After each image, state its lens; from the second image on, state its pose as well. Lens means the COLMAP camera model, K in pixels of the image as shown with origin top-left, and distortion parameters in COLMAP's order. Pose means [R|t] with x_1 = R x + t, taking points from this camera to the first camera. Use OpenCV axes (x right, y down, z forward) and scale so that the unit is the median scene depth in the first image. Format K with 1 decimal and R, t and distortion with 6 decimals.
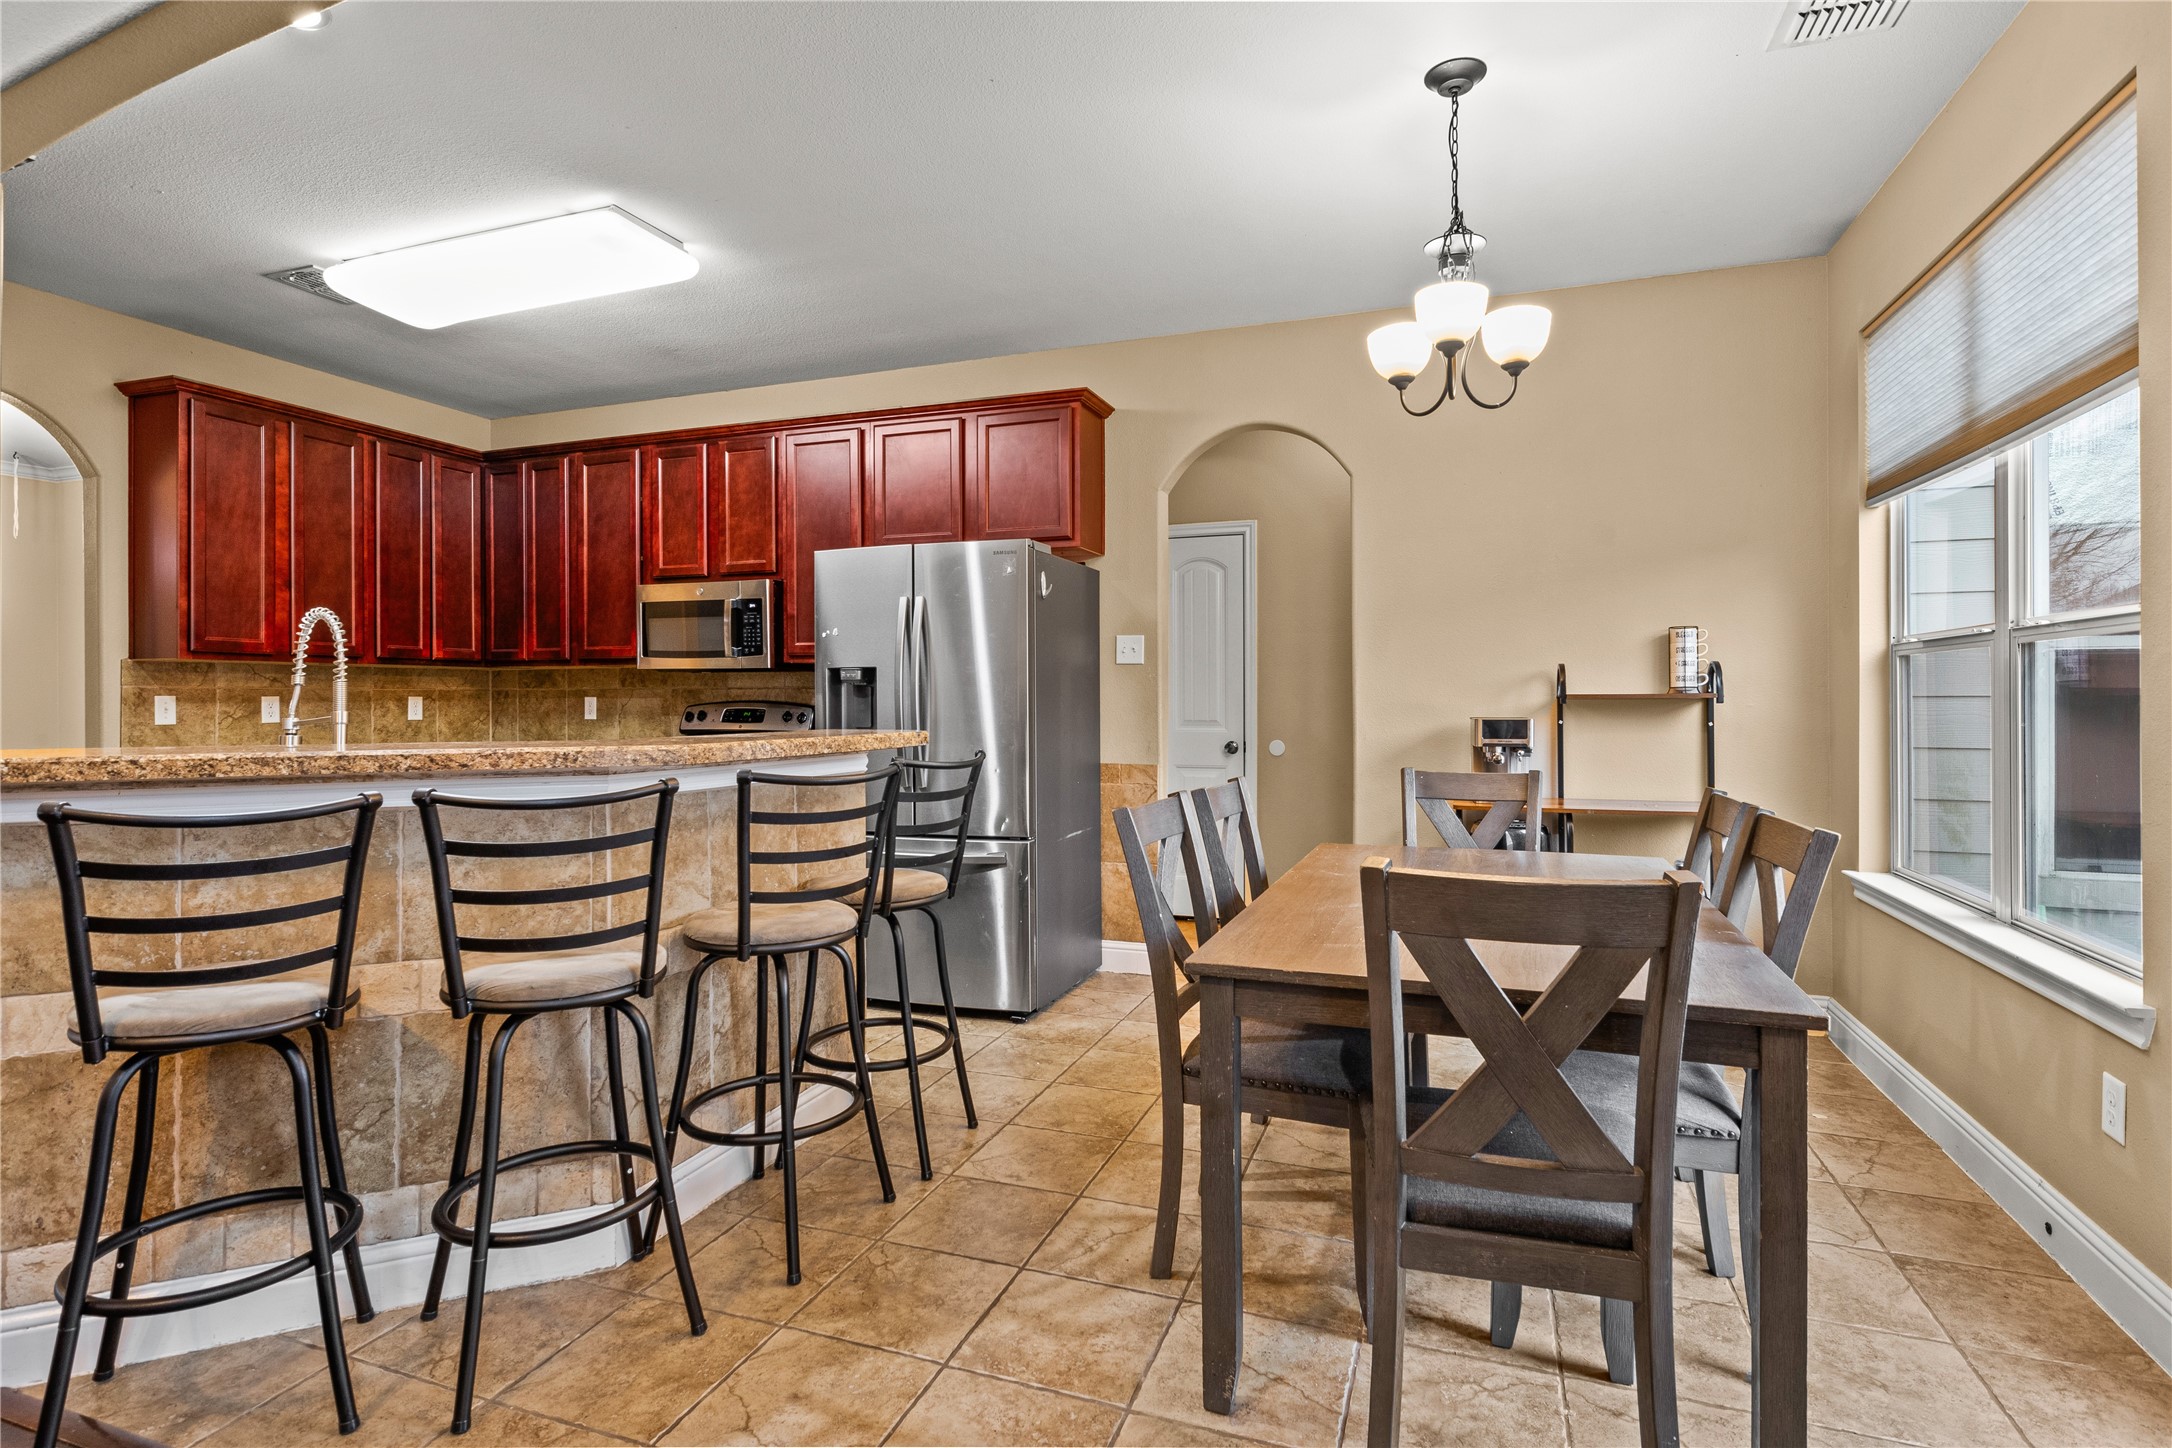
lens RADIAL K [[1077.1, 0, 1071.5], [0, 1077.1, 695.1], [0, 0, 1]] dist [0.002368, 0.001993]
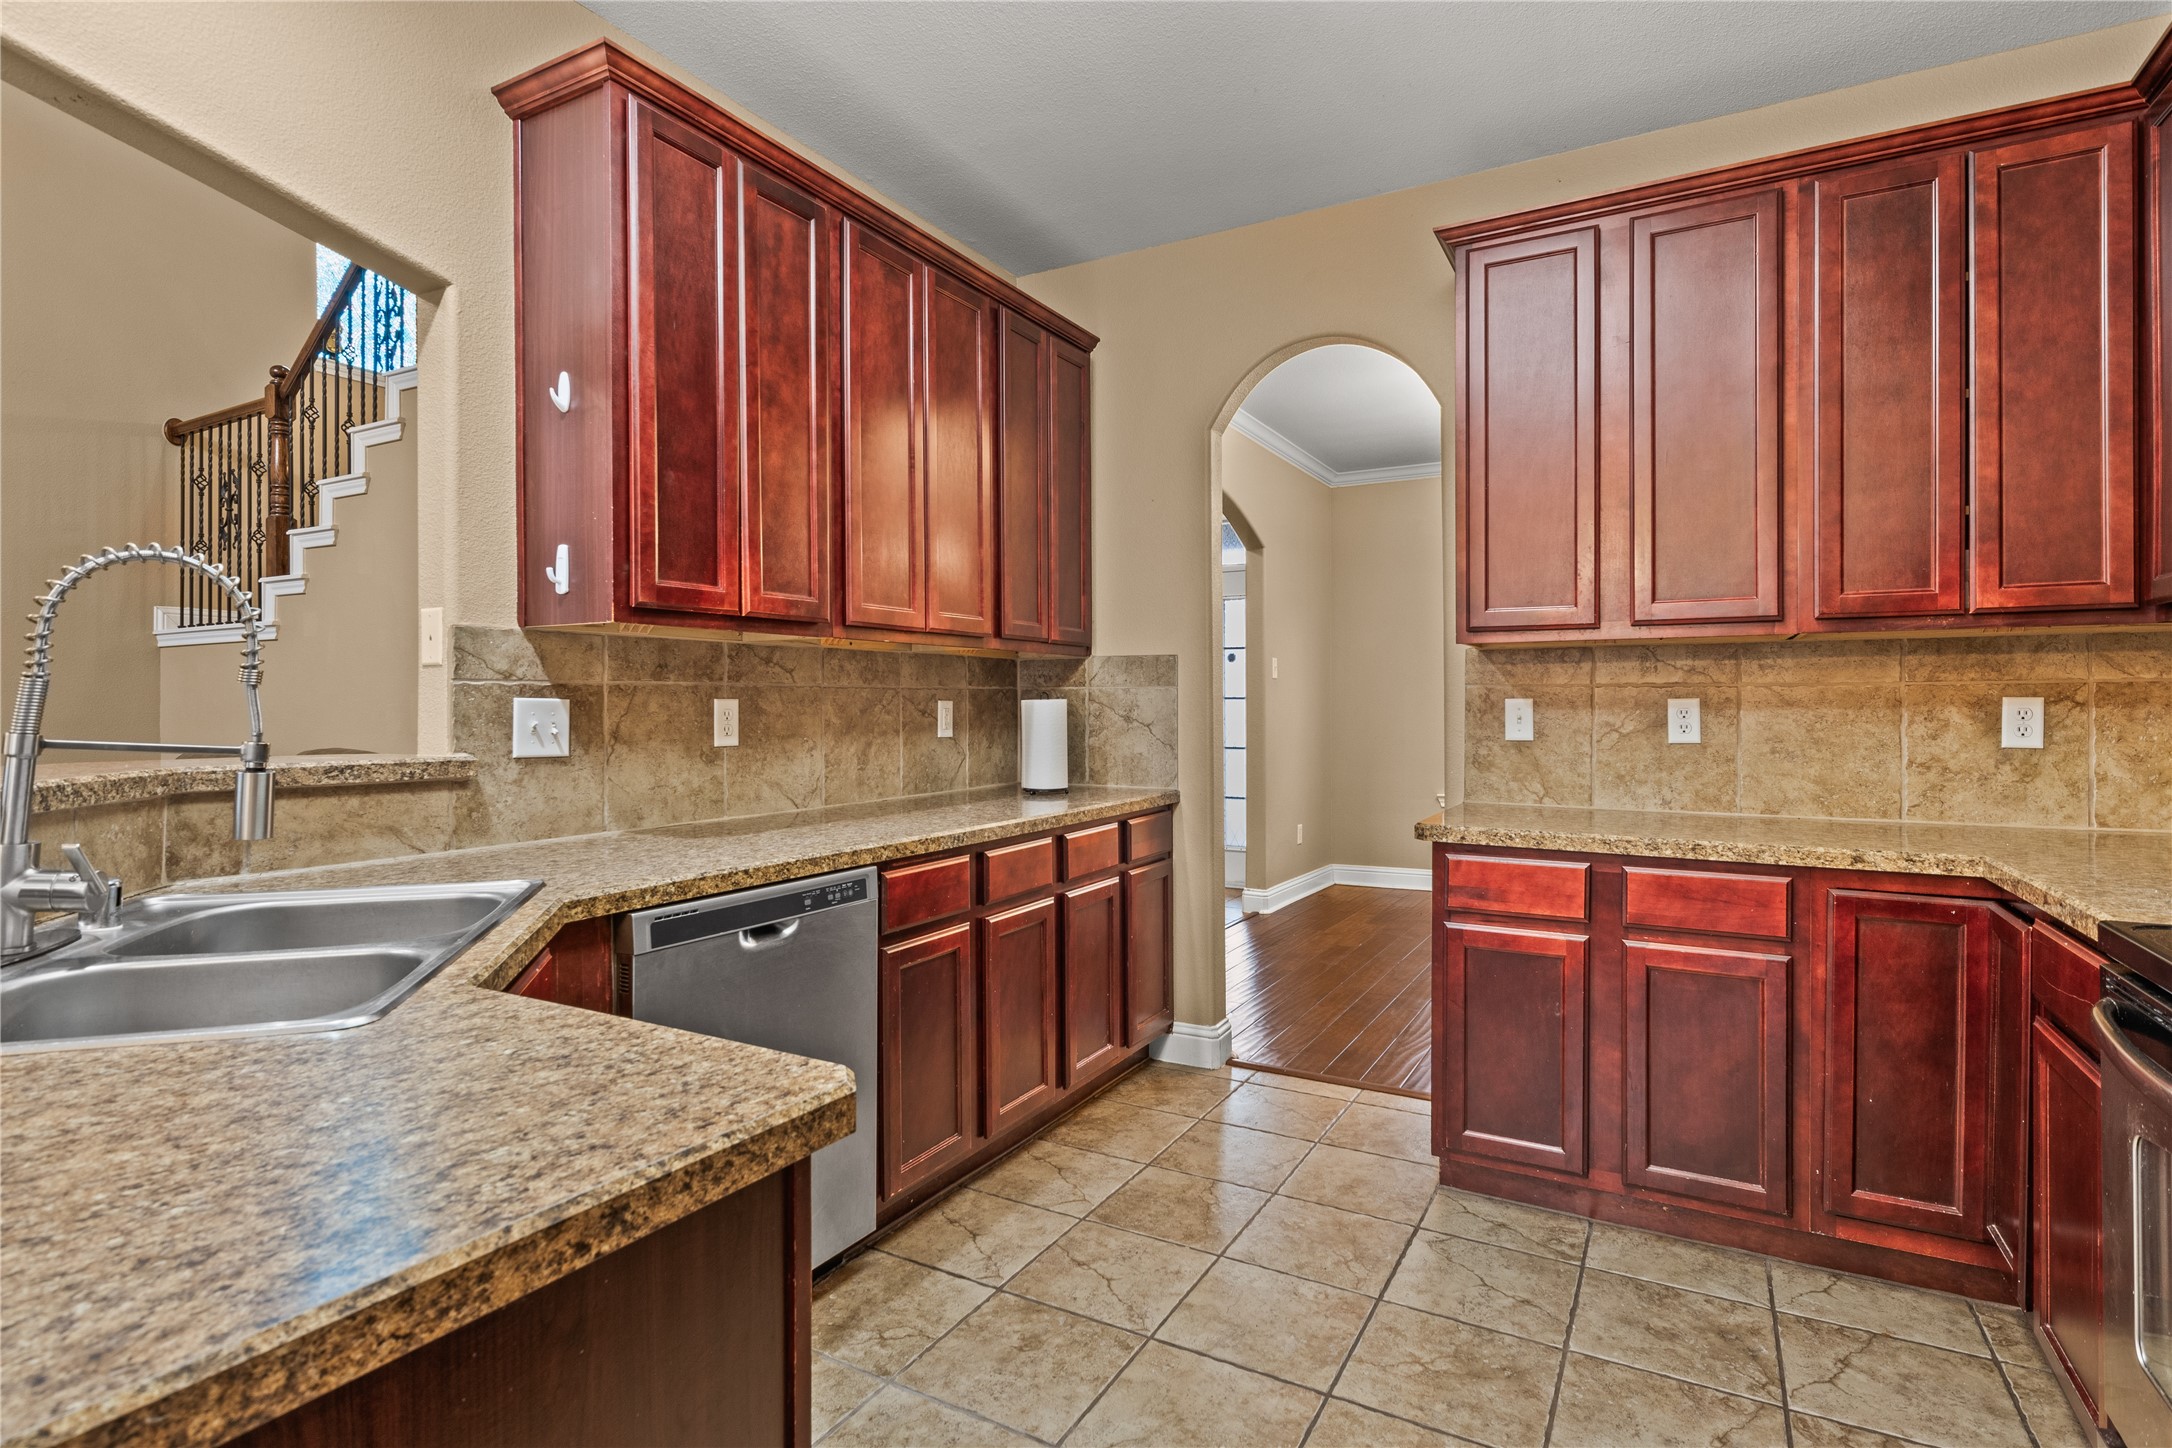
lens RADIAL K [[1077.1, 0, 1089.1], [0, 1077.1, 706.2], [0, 0, 1]] dist [0.002368, 0.001993]
pose [[-0.161280, 0.004258, -0.986900, -0.109539], [0.005583, 0.999979, 0.003402, 0.001742], [0.986893, -0.004961, -0.161300, 0.815502]]
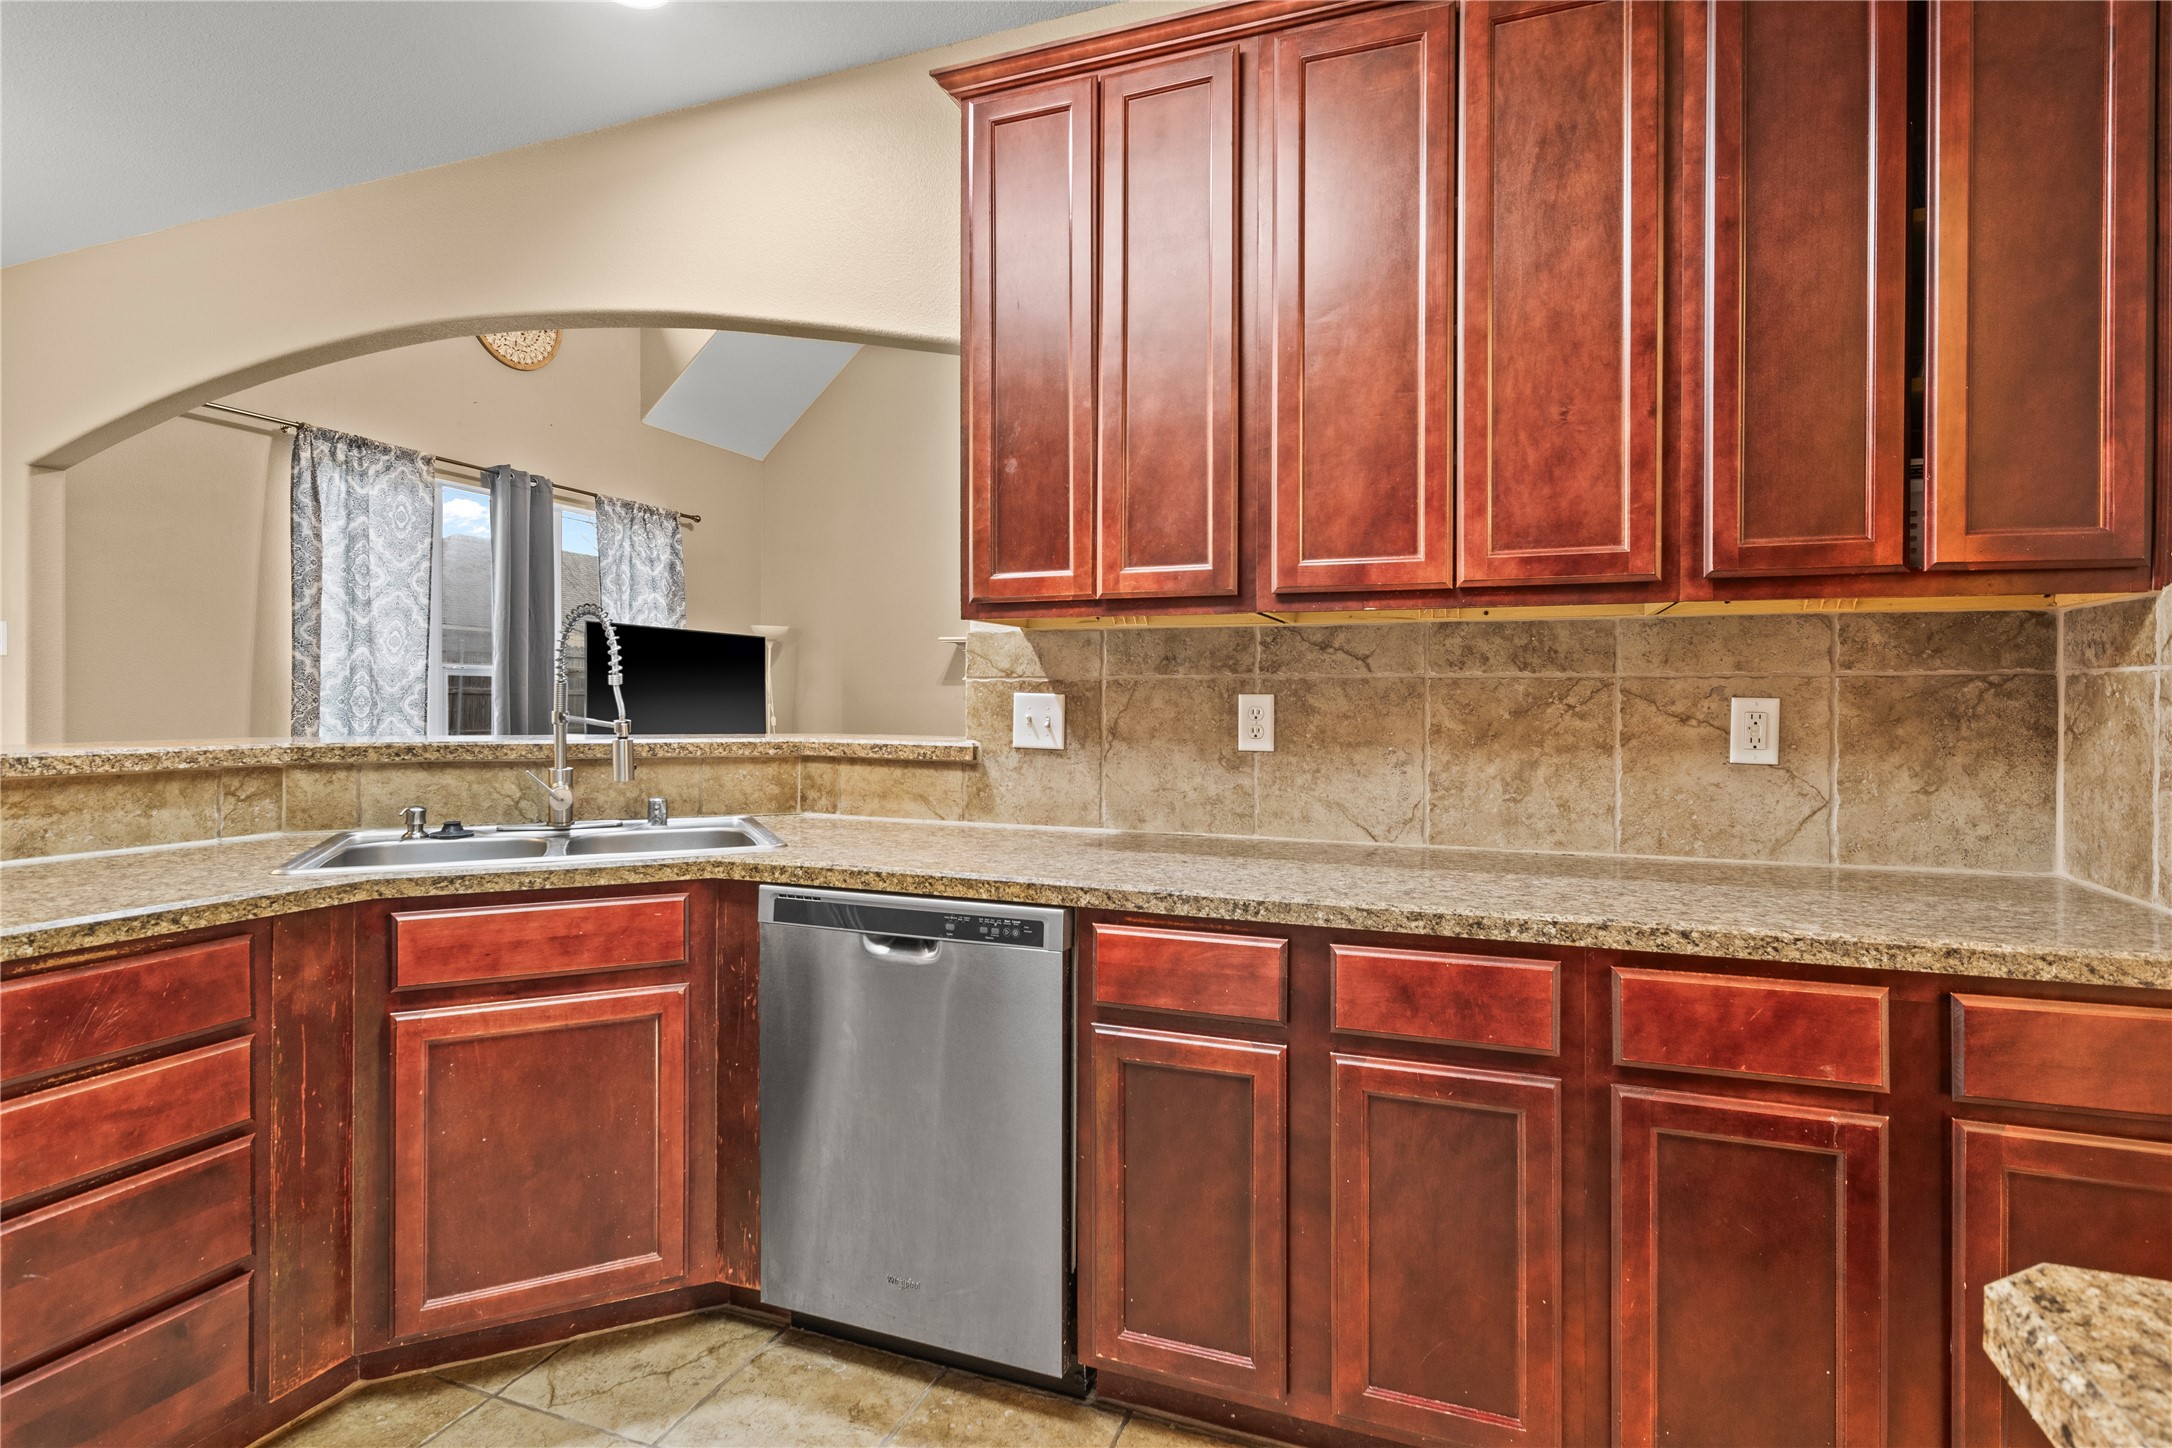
lens RADIAL K [[1077.1, 0, 1103.5], [0, 1077.1, 704.1], [0, 0, 1]] dist [0.002368, 0.001993]
pose [[-0.999983, -0.004322, 0.003927, -0.598830], [-0.004316, 0.999989, 0.001602, 0.002634], [-0.003933, 0.001585, -0.999991, 1.021169]]
